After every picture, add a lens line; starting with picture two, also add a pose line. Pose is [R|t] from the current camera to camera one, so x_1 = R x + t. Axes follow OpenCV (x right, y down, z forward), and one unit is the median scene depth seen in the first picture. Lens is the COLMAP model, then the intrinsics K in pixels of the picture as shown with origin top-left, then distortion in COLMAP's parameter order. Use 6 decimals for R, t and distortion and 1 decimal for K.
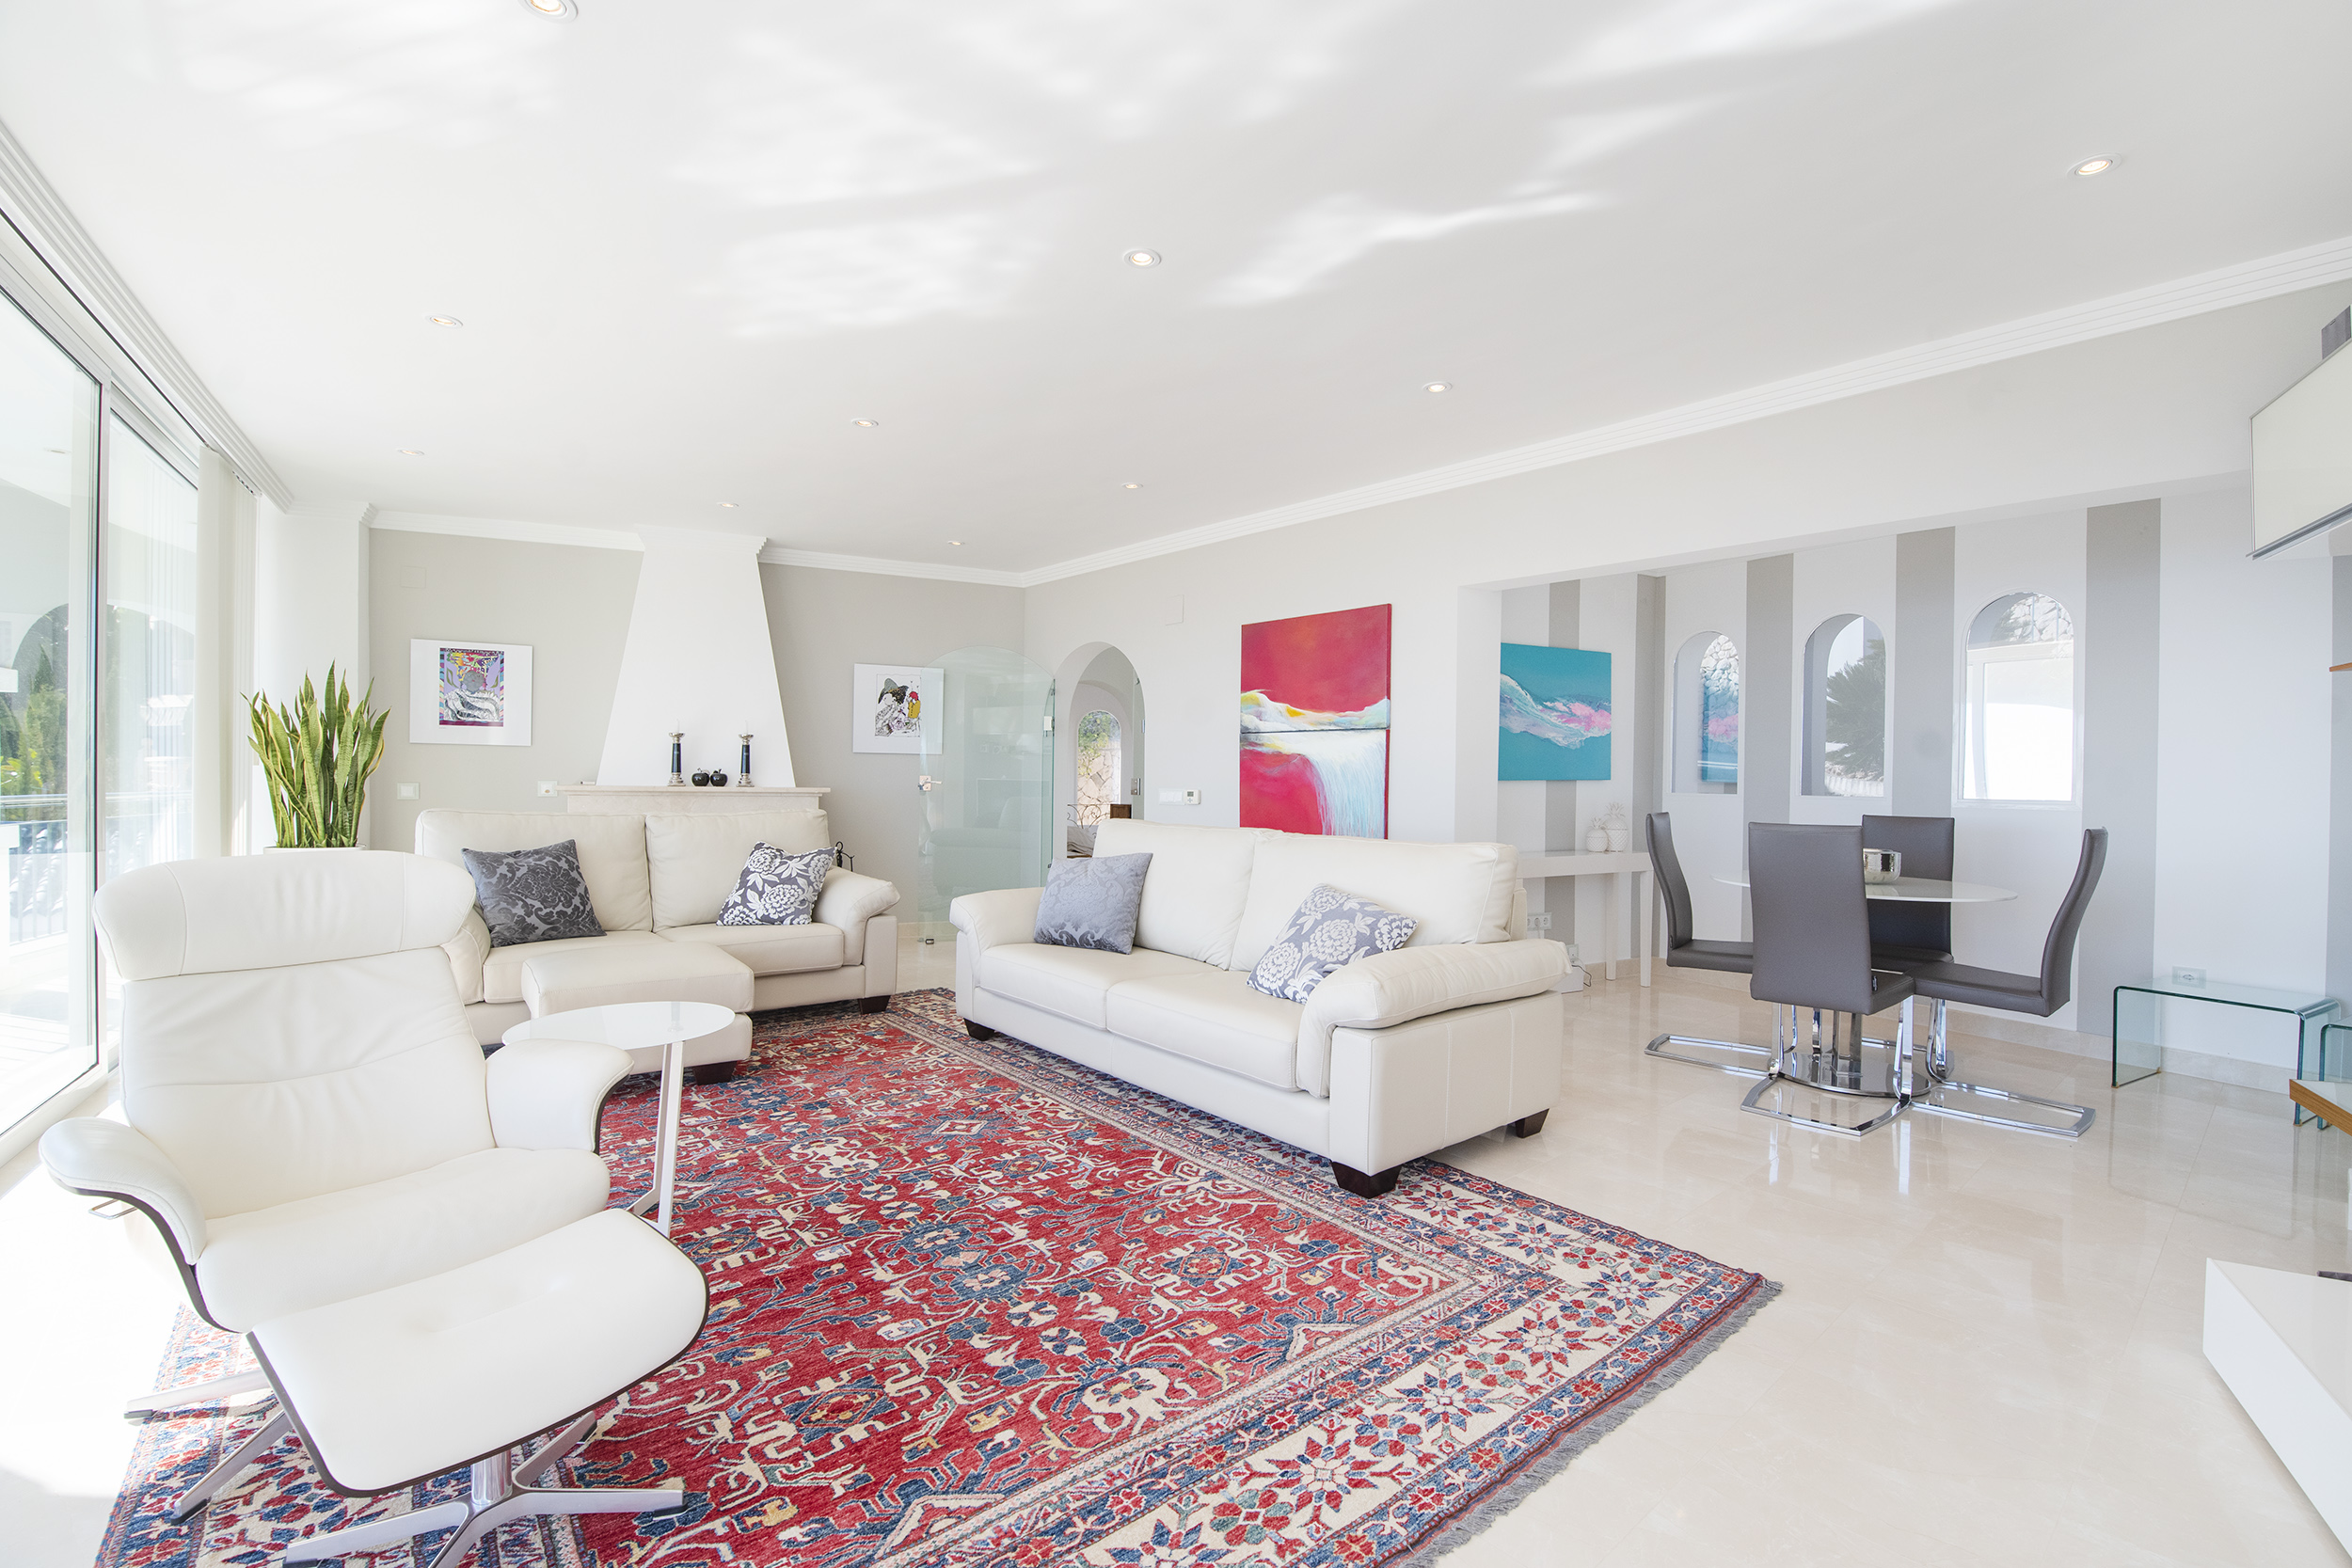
lens RADIAL K [[1024.1, 0, 1185.0], [0, 1024.1, 778.2], [0, 0, 1]] dist [-0.004299, -0.007877]
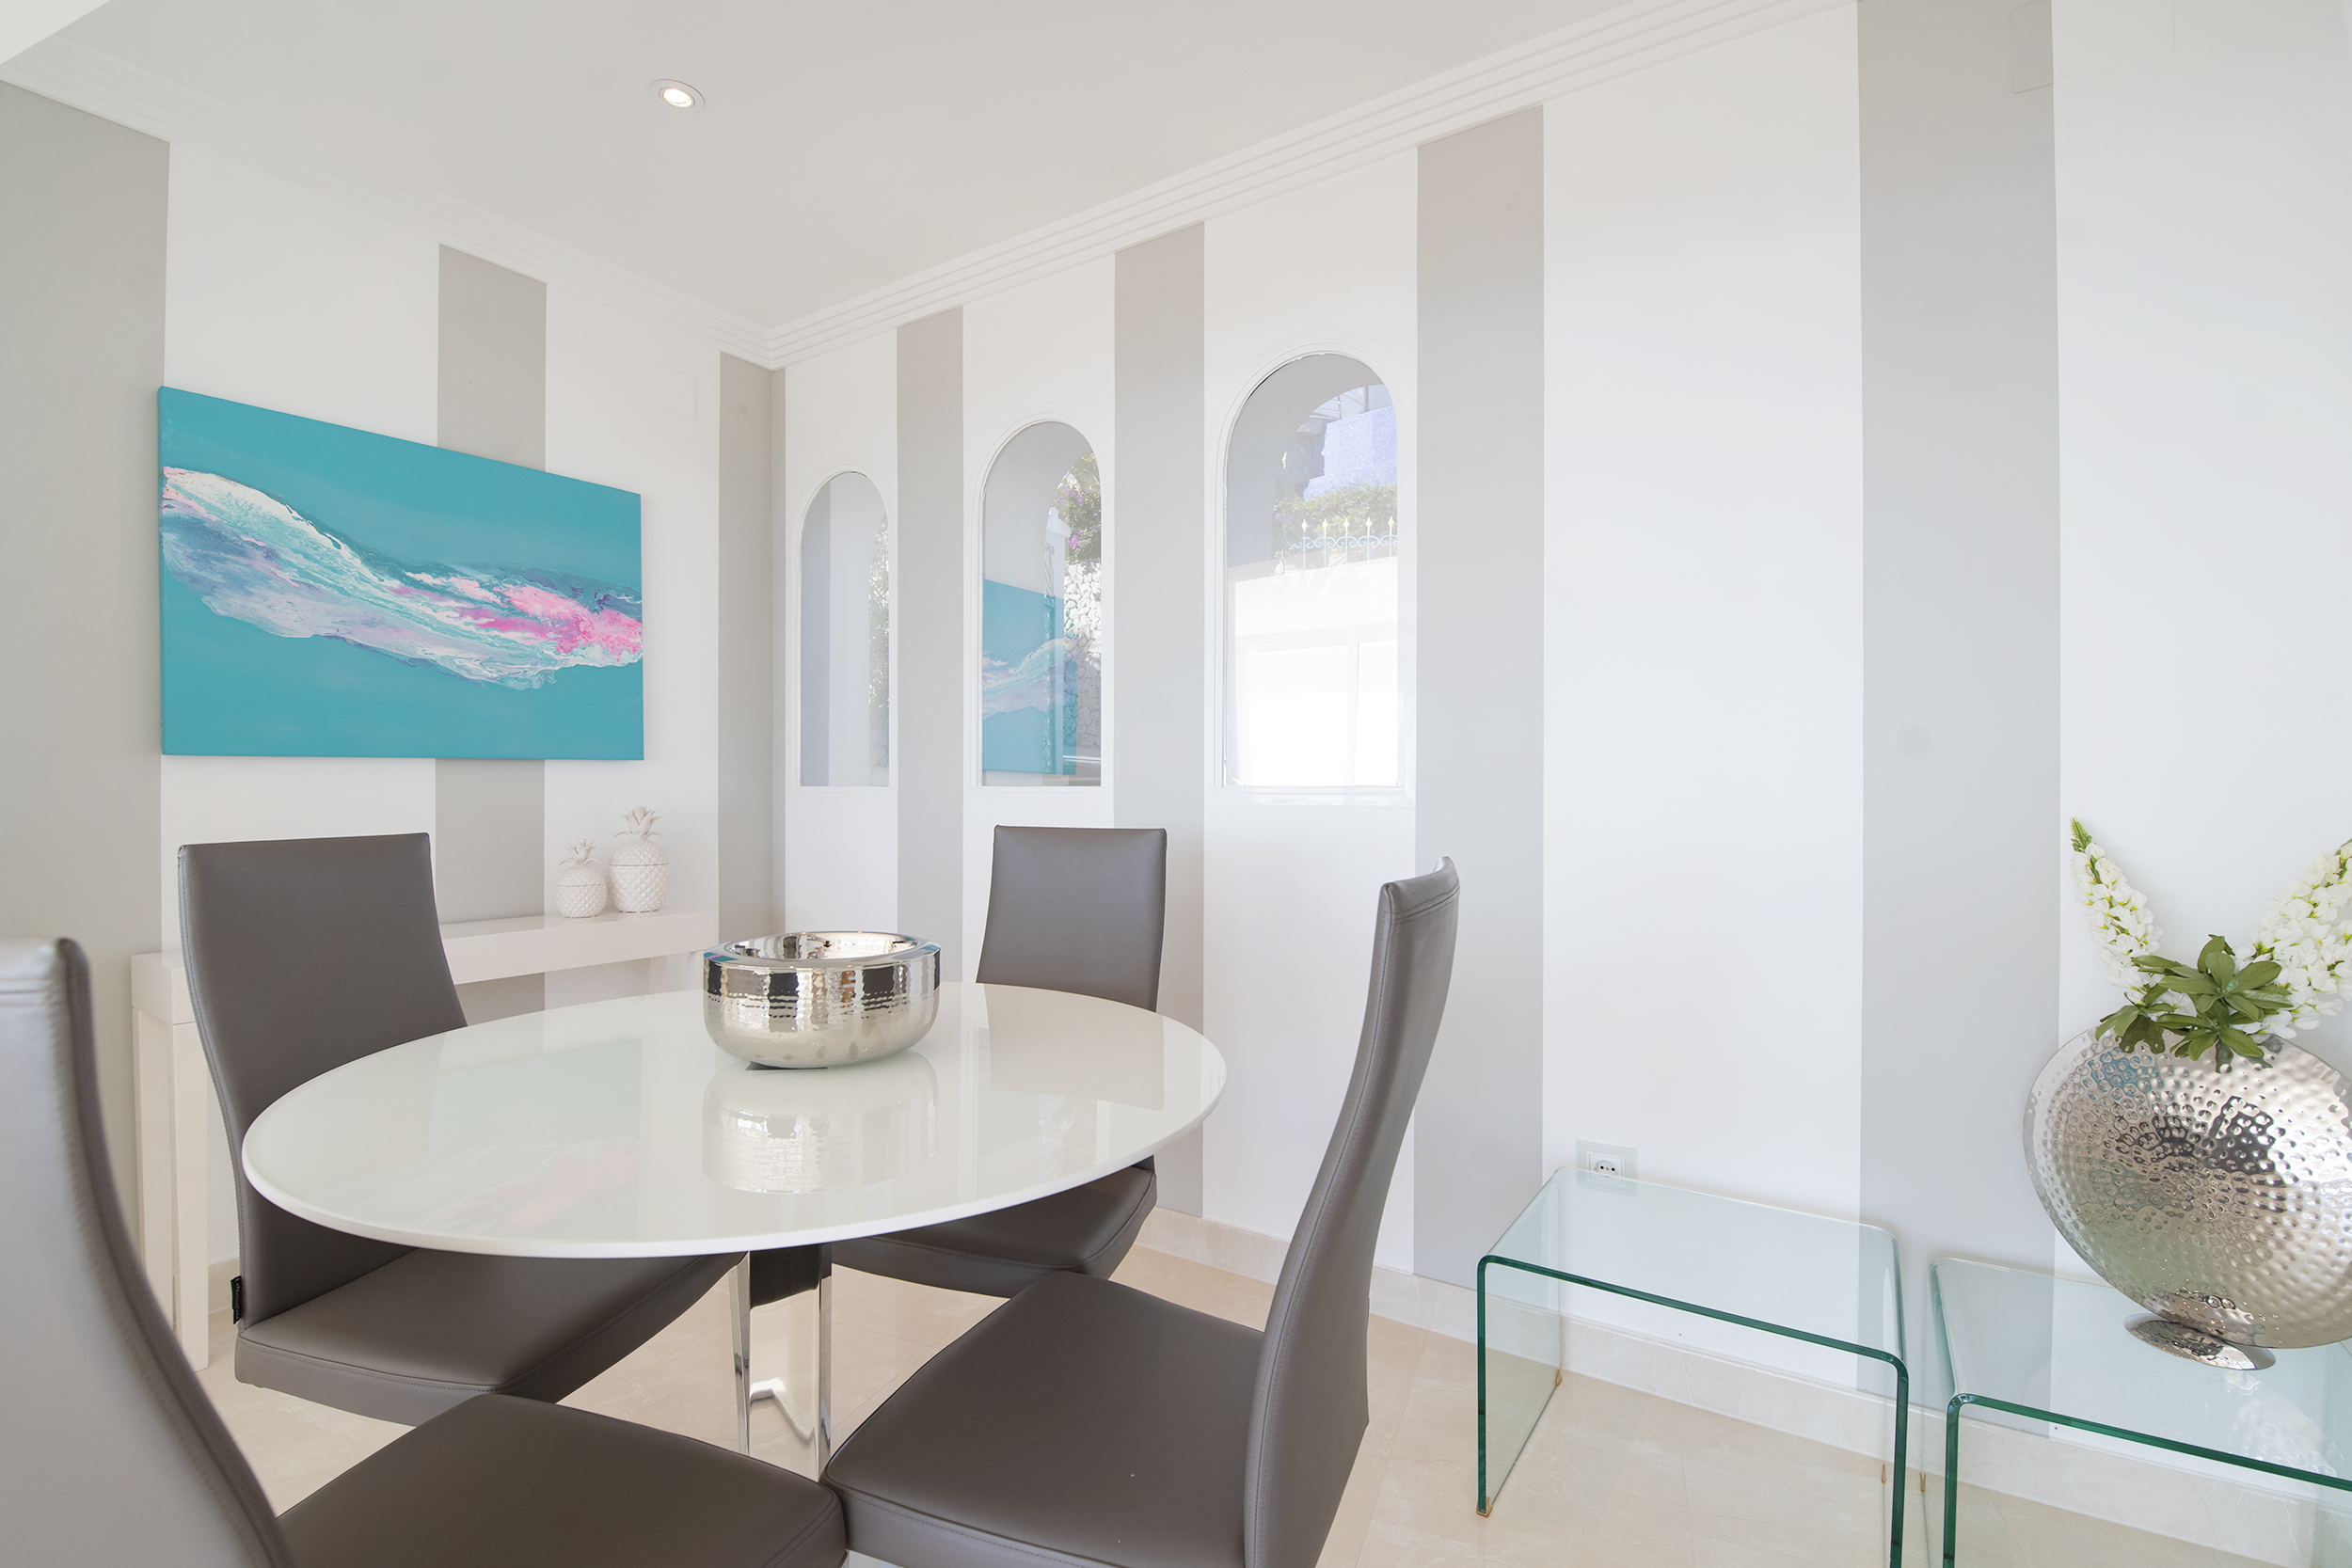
lens RADIAL K [[1024.1, 0, 1166.9], [0, 1024.1, 798.7], [0, 0, 1]] dist [-0.004299, -0.007877]
pose [[0.888519, -0.014971, 0.458595, 0.733379], [0.008635, 0.999836, 0.015910, 0.024881], [-0.458758, -0.010176, 0.888503, 0.820946]]
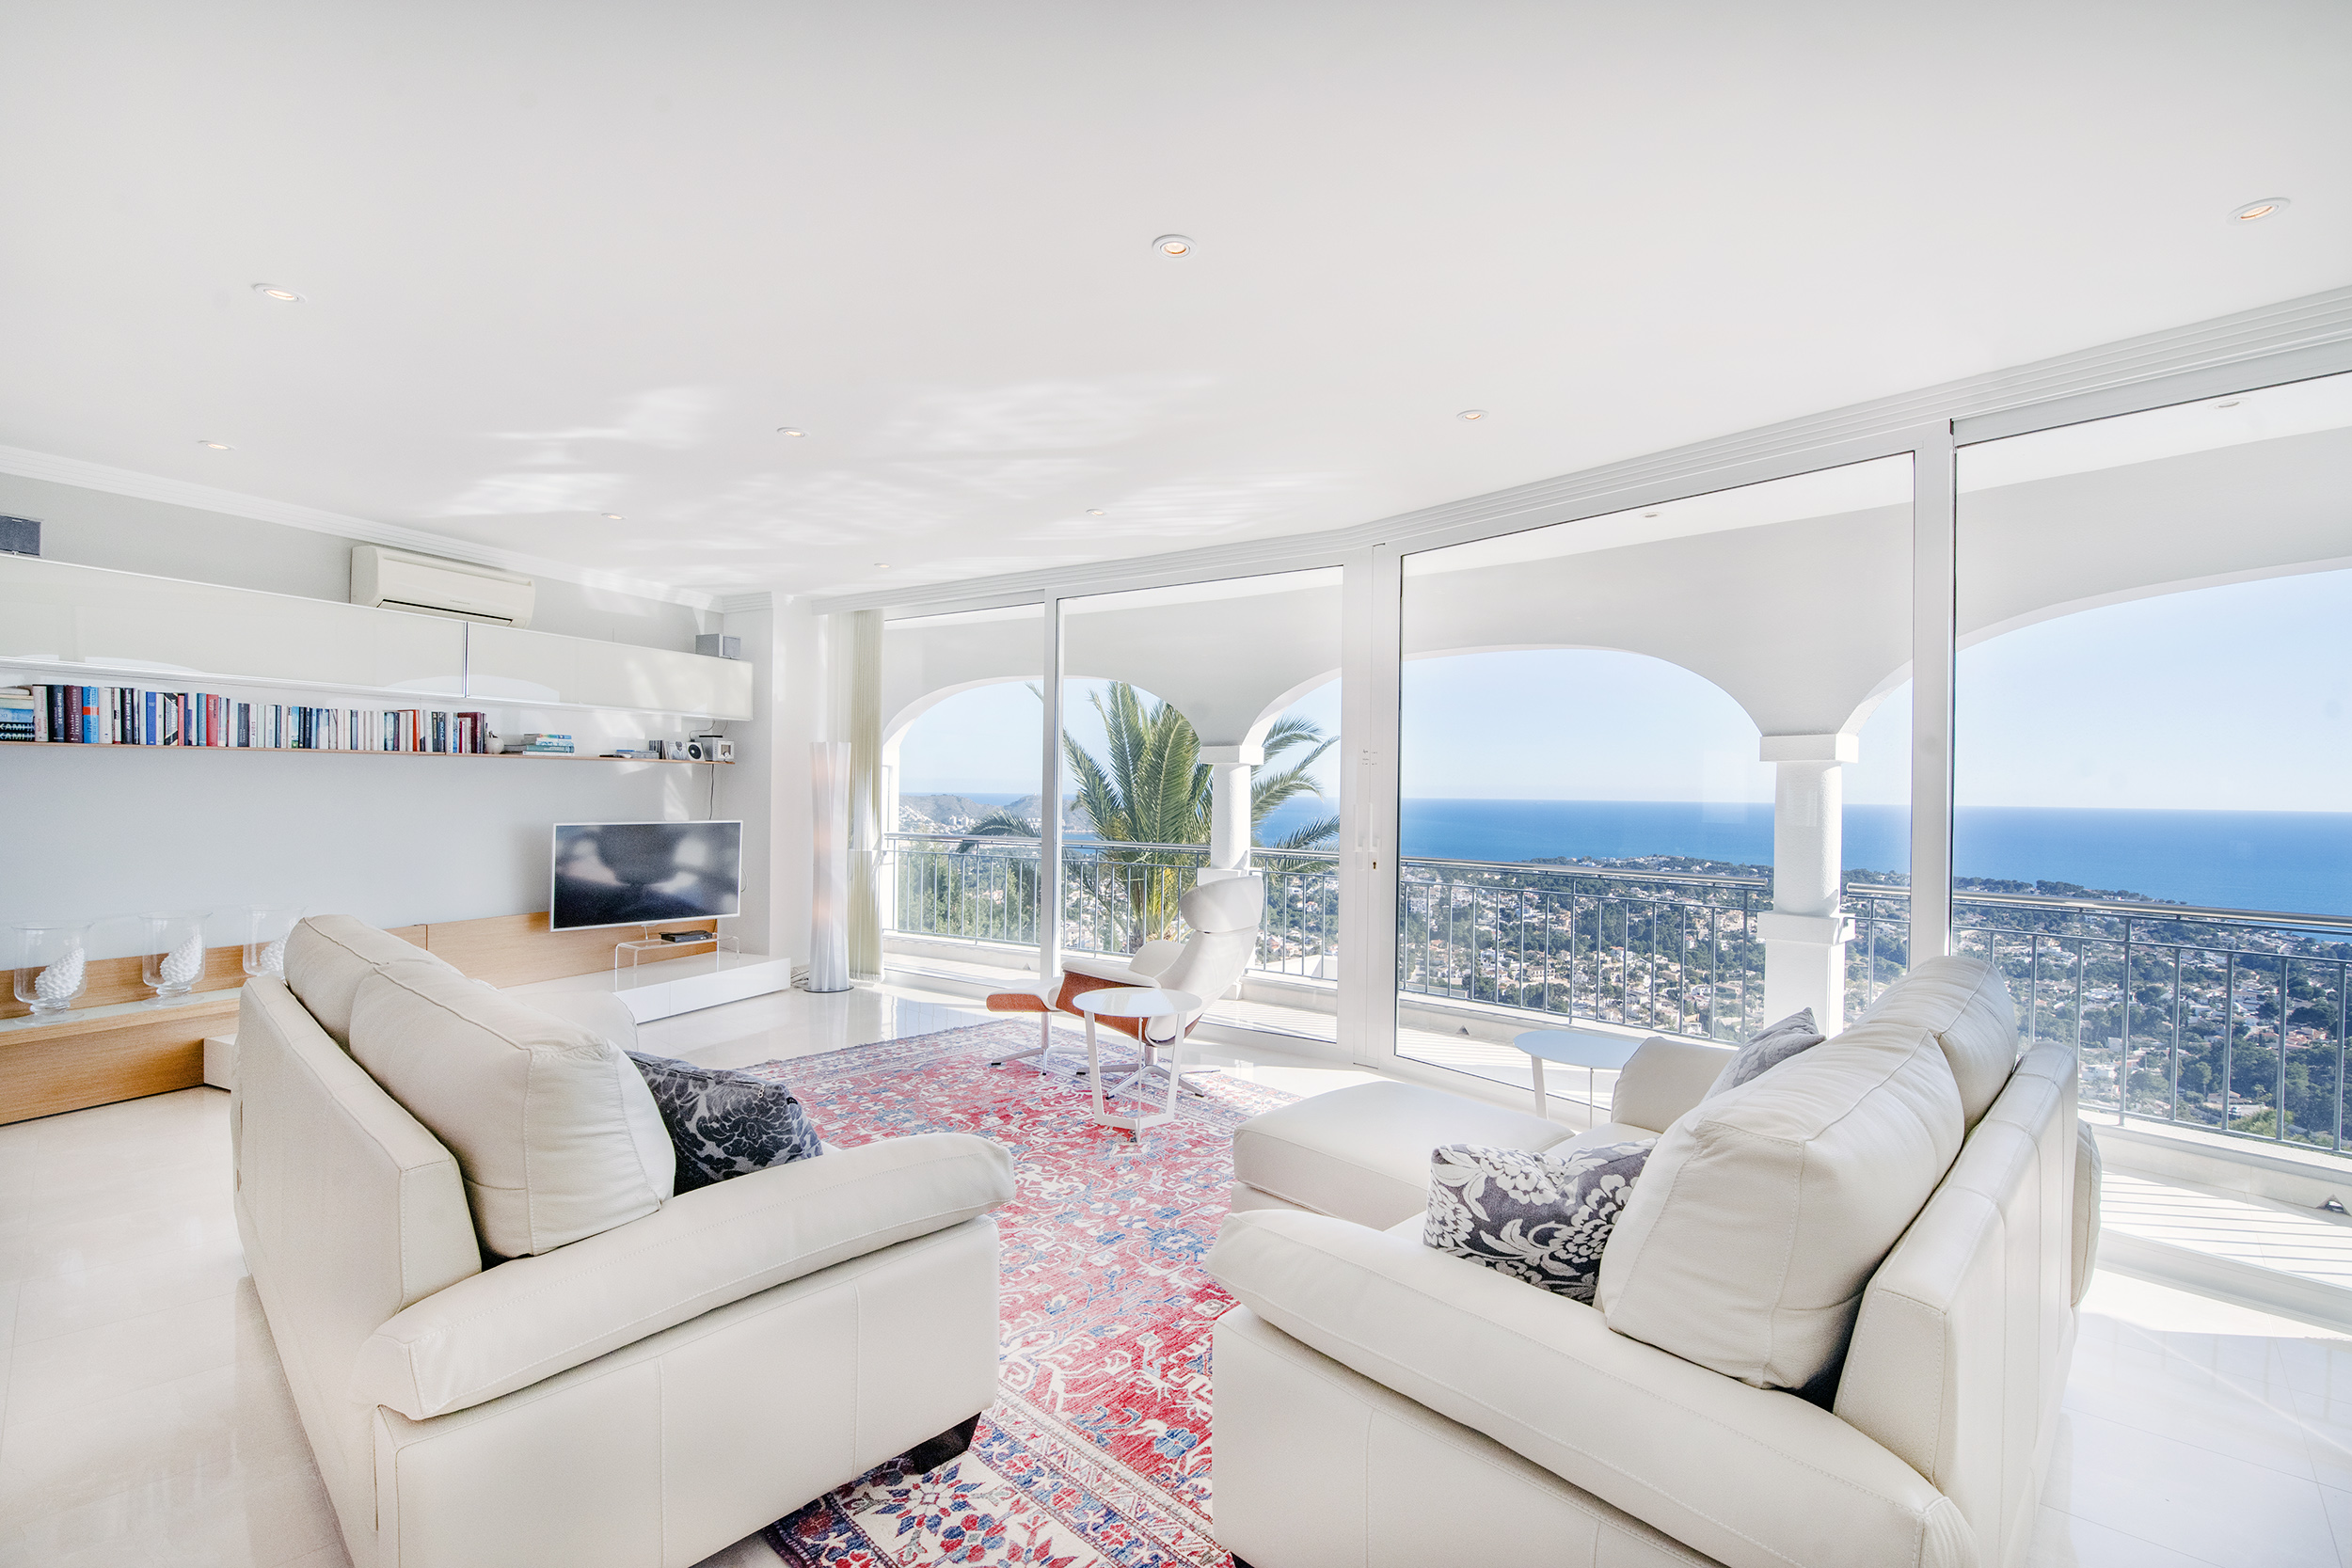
lens RADIAL K [[1024.1, 0, 1212.2], [0, 1024.1, 761.6], [0, 0, 1]] dist [-0.004299, -0.007877]
pose [[-0.990589, -0.027968, -0.133981, -0.336349], [-0.024637, 0.999346, -0.026452, -0.070216], [0.134633, -0.022903, -0.990631, 1.996450]]
